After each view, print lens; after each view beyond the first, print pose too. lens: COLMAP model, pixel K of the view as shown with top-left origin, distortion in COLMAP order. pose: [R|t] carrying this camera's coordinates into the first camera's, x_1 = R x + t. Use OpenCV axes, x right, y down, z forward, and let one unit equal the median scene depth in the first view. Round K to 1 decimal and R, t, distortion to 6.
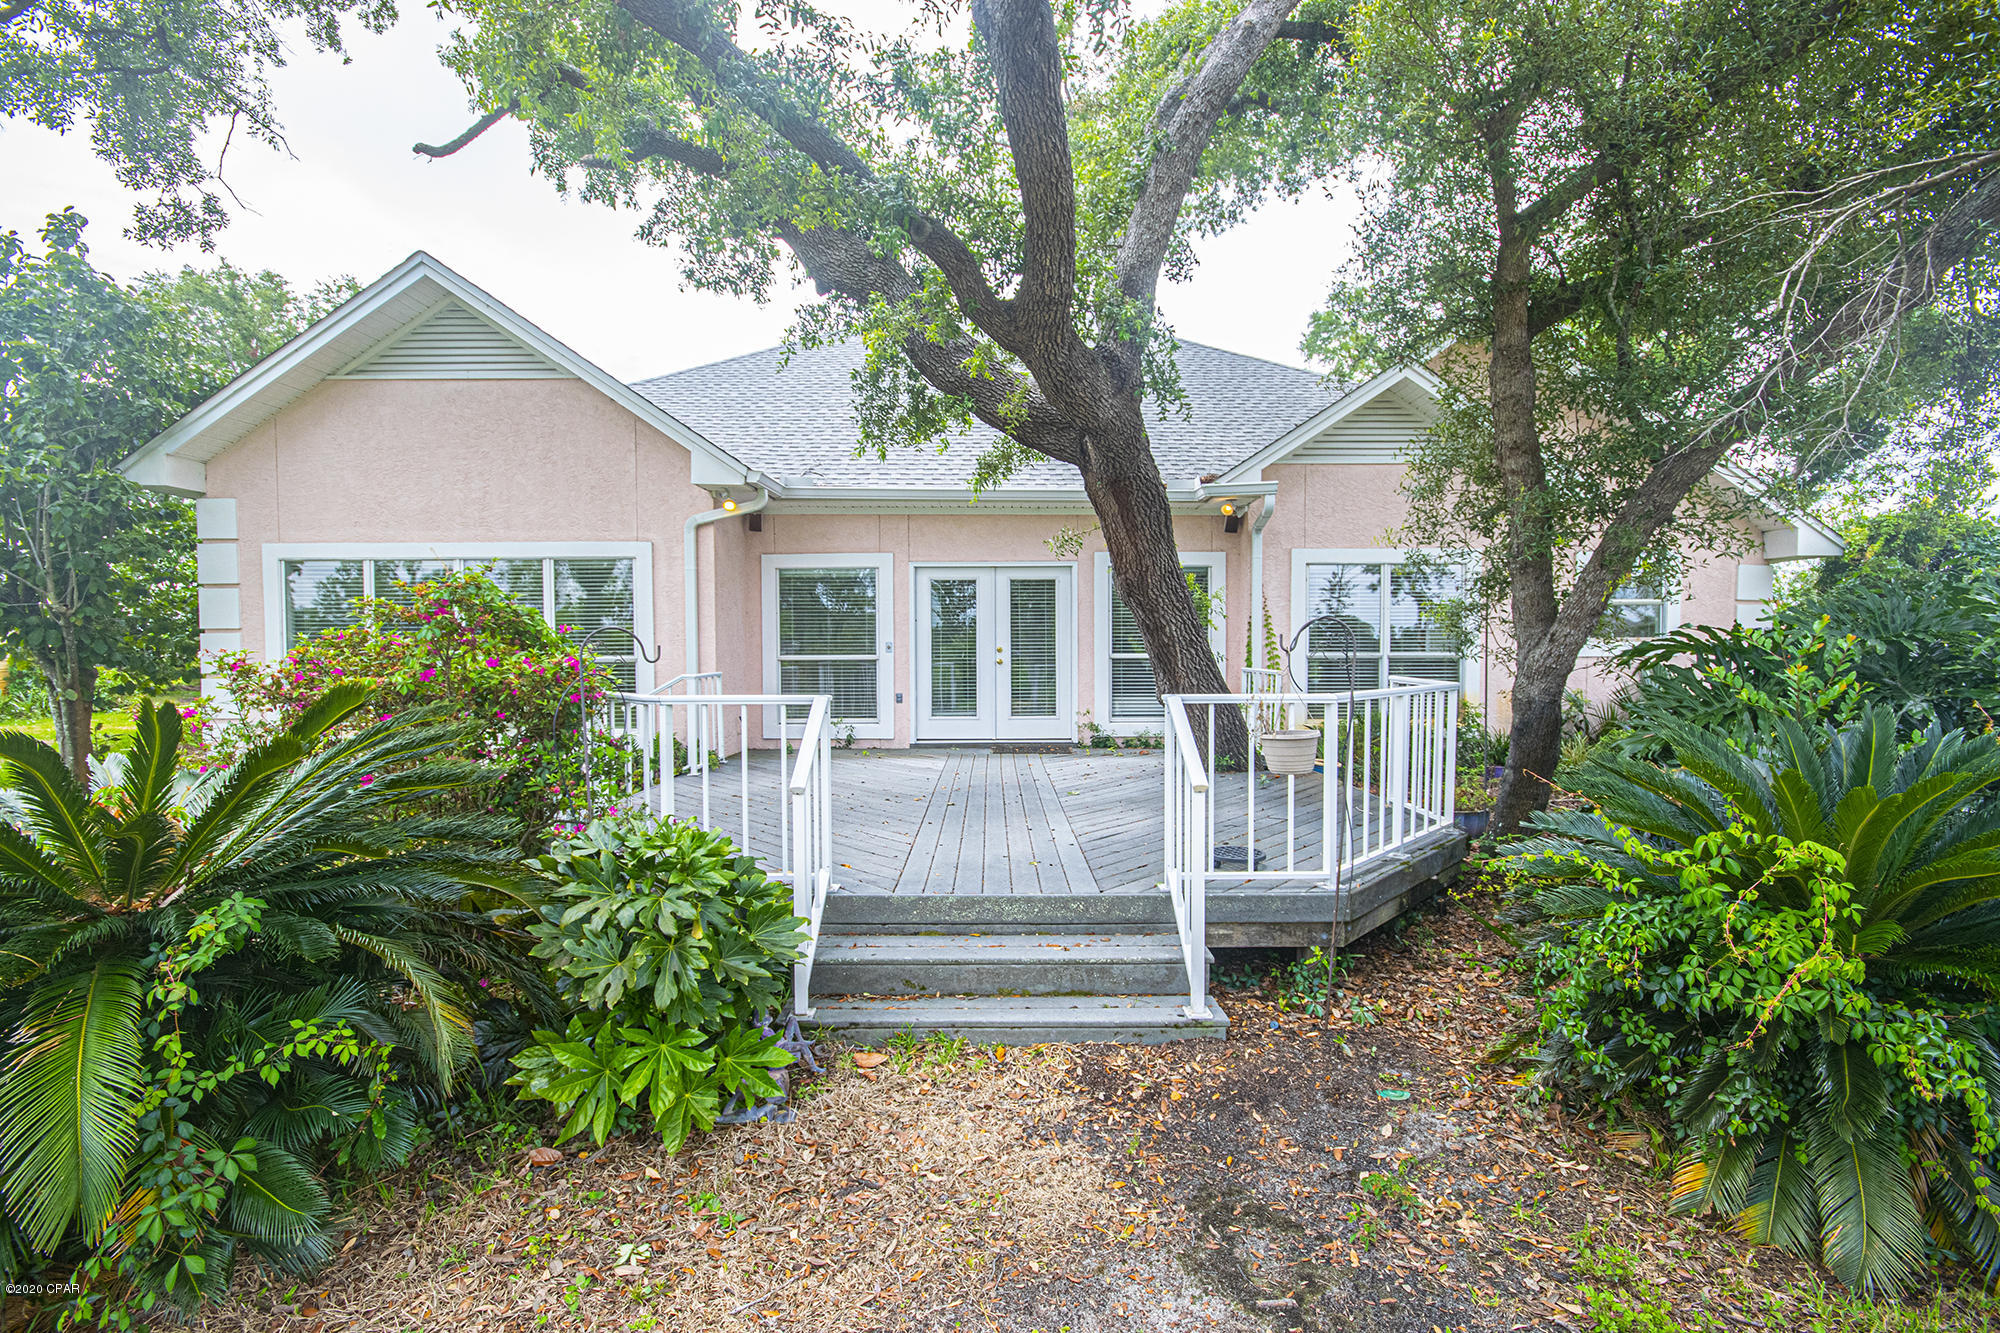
lens RADIAL K [[883.3, 0, 997.4], [0, 883.3, 670.6], [0, 0, 1]] dist [0.009180, -0.013099]
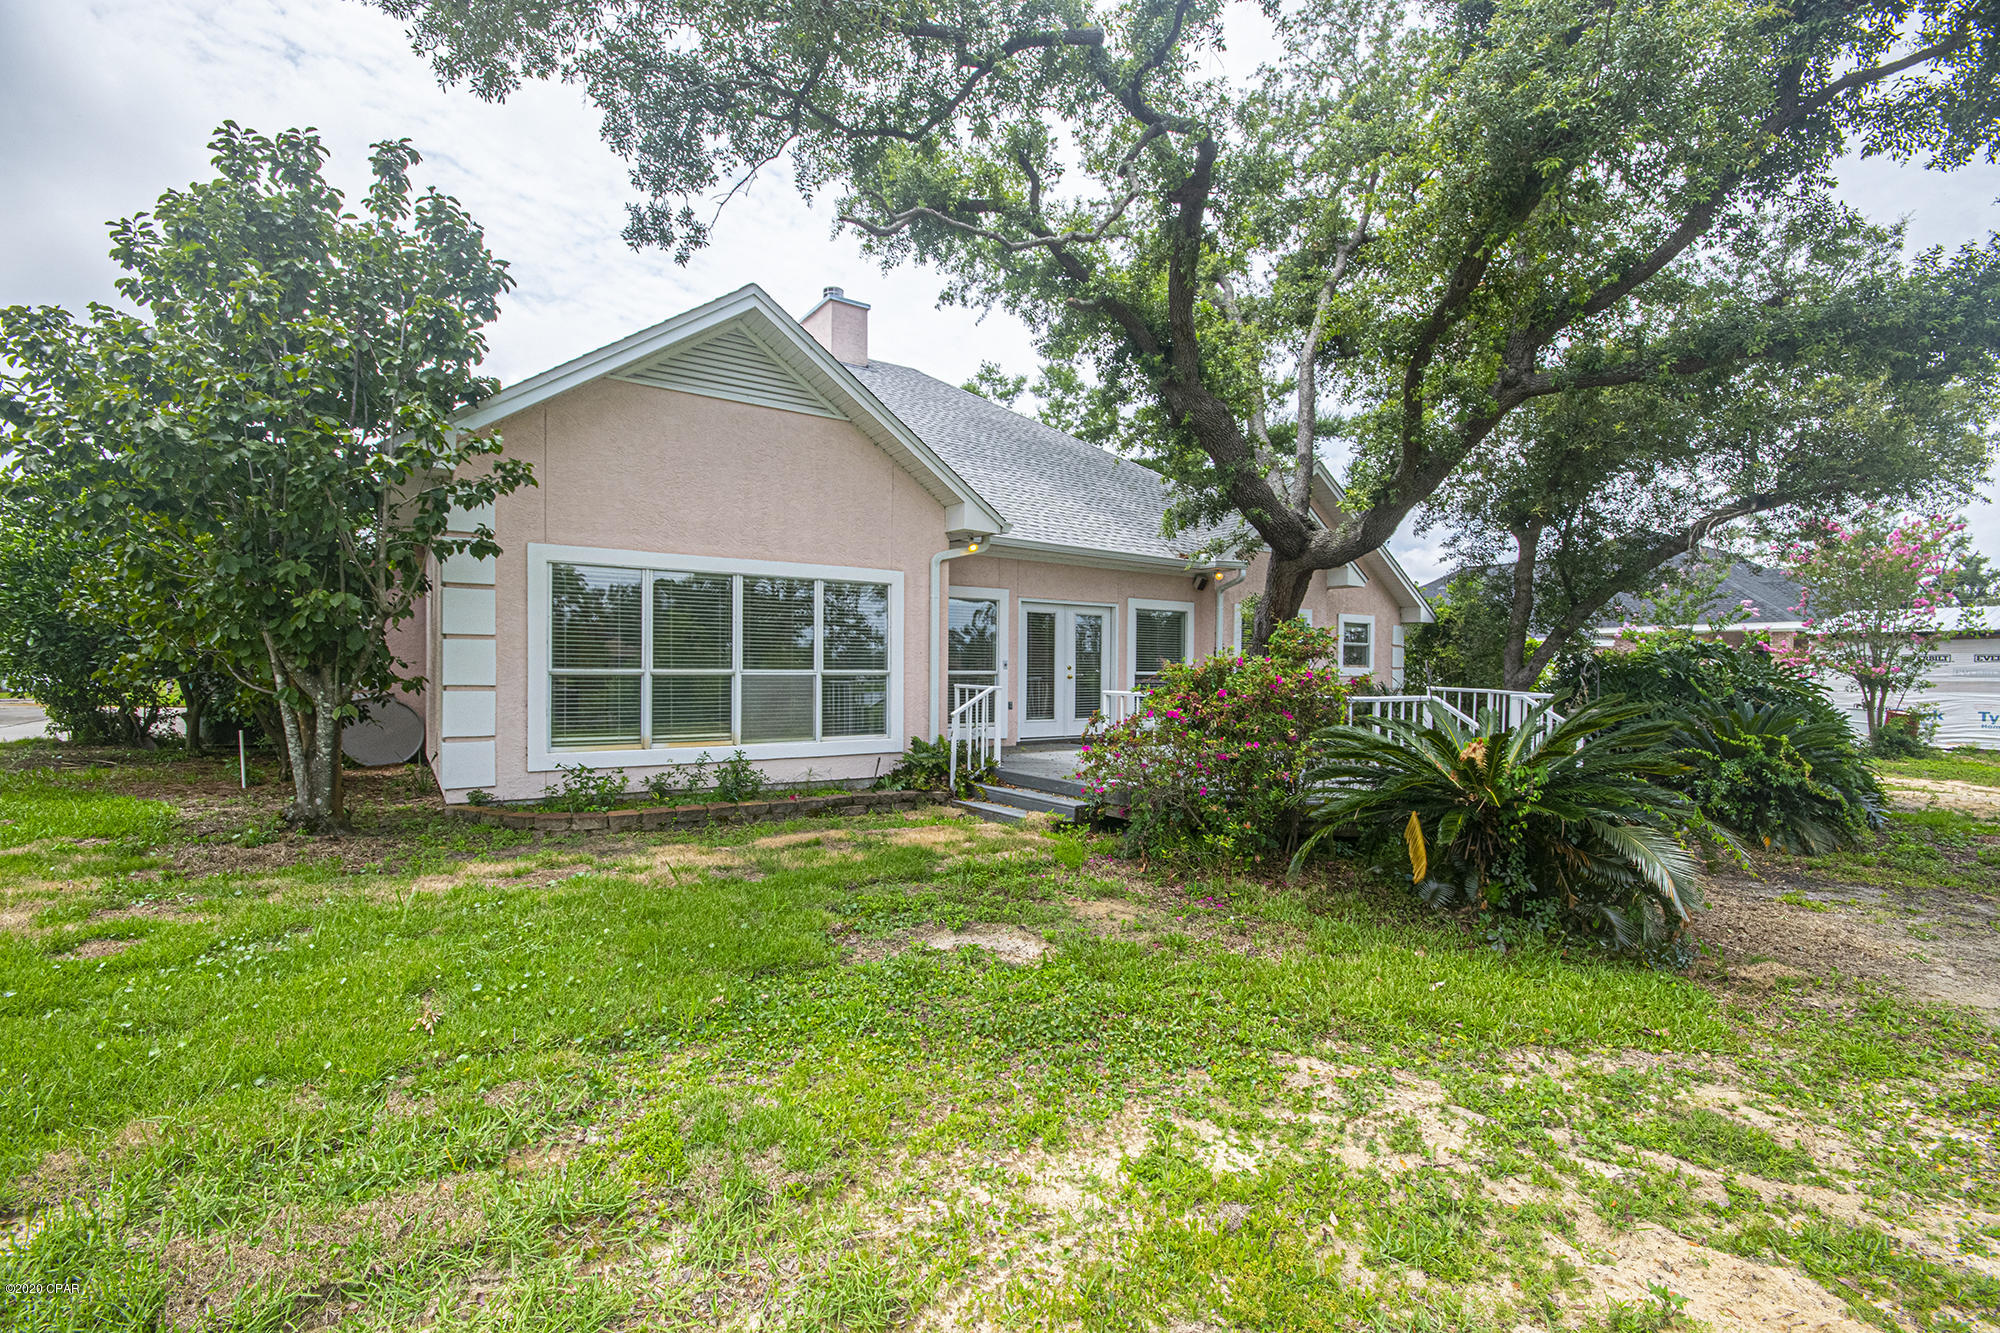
lens RADIAL K [[883.3, 0, 997.4], [0, 883.3, 670.6], [0, 0, 1]] dist [0.009180, -0.013099]
pose [[0.812313, 0.007250, 0.583176, -0.906346], [0.005131, 0.999795, -0.019576, 0.005800], [-0.583199, 0.018894, 0.812110, -0.010130]]
